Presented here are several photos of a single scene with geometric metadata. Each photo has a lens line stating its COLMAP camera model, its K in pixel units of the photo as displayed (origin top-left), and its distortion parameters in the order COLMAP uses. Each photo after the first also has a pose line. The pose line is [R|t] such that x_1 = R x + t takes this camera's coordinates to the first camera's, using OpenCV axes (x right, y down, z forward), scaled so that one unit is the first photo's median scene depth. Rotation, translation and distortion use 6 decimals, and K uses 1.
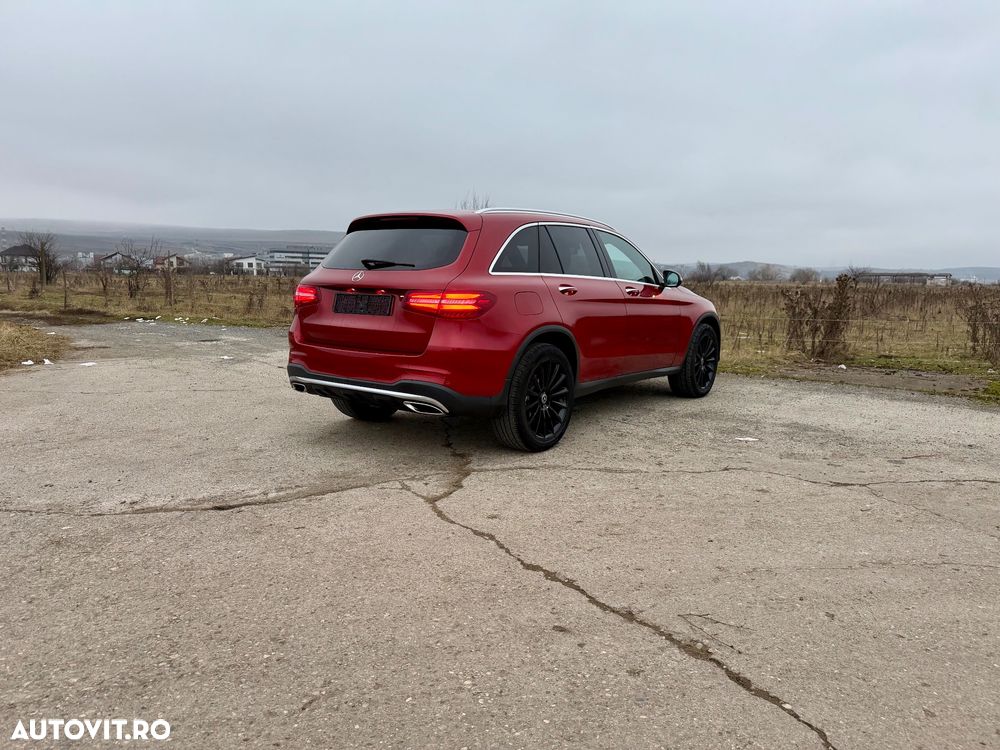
lens RADIAL K [[699.5, 0, 496.4], [0, 699.5, 376.4], [0, 0, 1]] dist [0.044449, -0.065670]
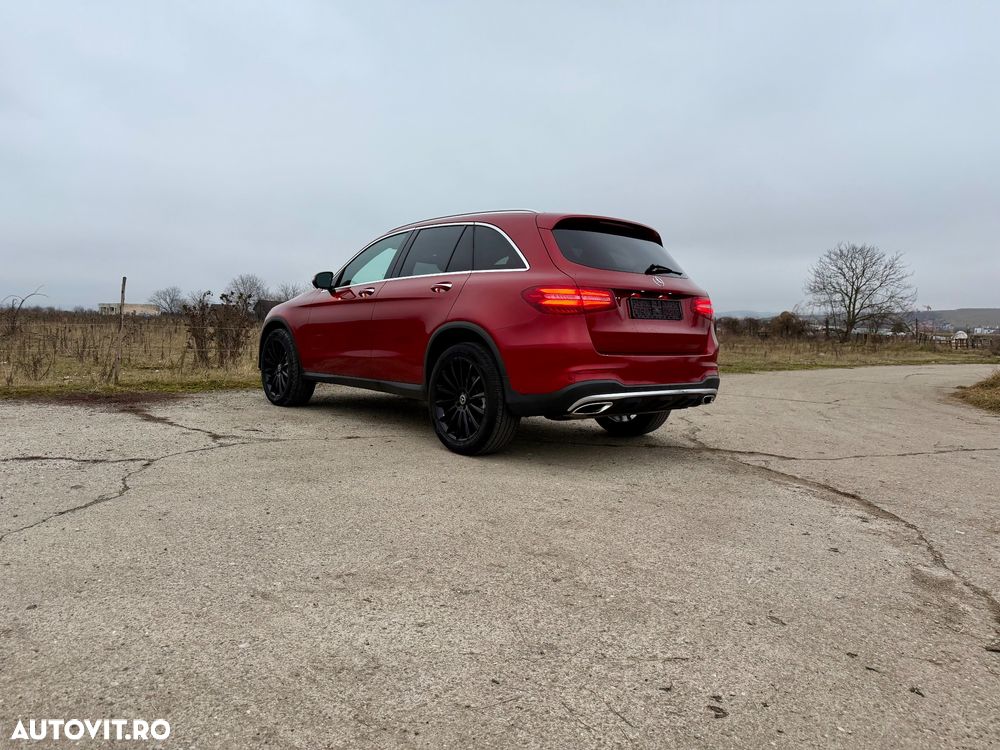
lens RADIAL K [[699.5, 0, 496.4], [0, 699.5, 377.5], [0, 0, 1]] dist [0.044449, -0.065670]
pose [[0.224058, -0.079368, 0.971339, -1.097221], [0.106292, 0.992723, 0.056597, -0.079319], [-0.968762, 0.090564, 0.230864, 0.904429]]
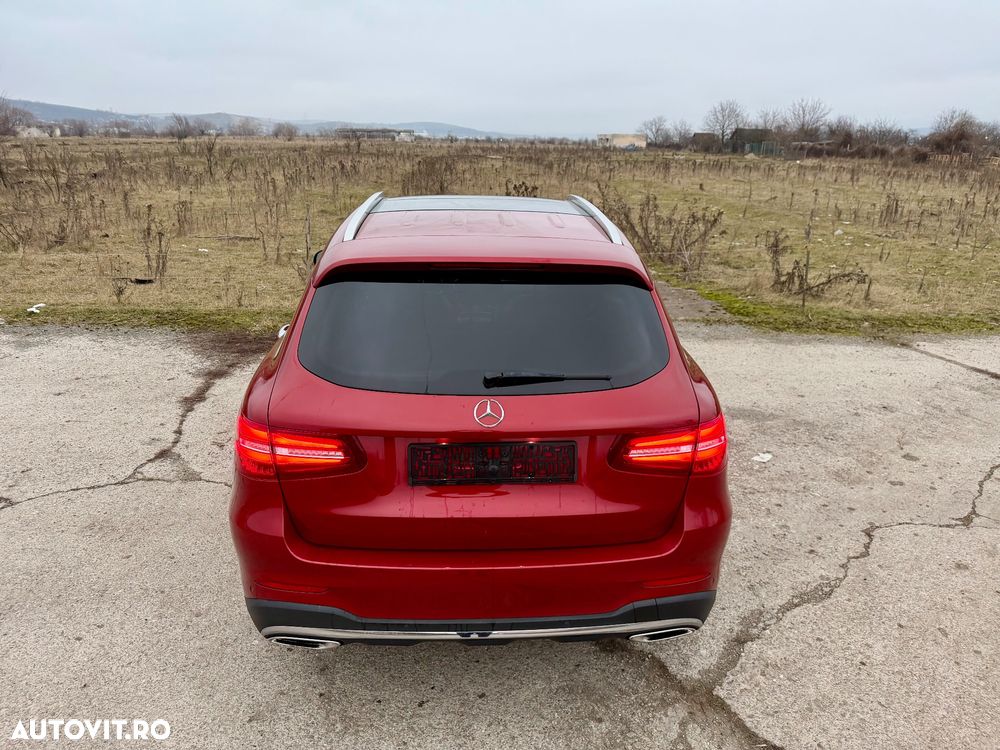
lens RADIAL K [[699.5, 0, 502.4], [0, 699.5, 385.7], [0, 0, 1]] dist [0.044449, -0.065670]
pose [[0.766780, -0.216055, 0.604457, -0.418311], [0.086815, 0.967907, 0.235837, -0.241781], [-0.636012, -0.128359, 0.760929, 0.578486]]
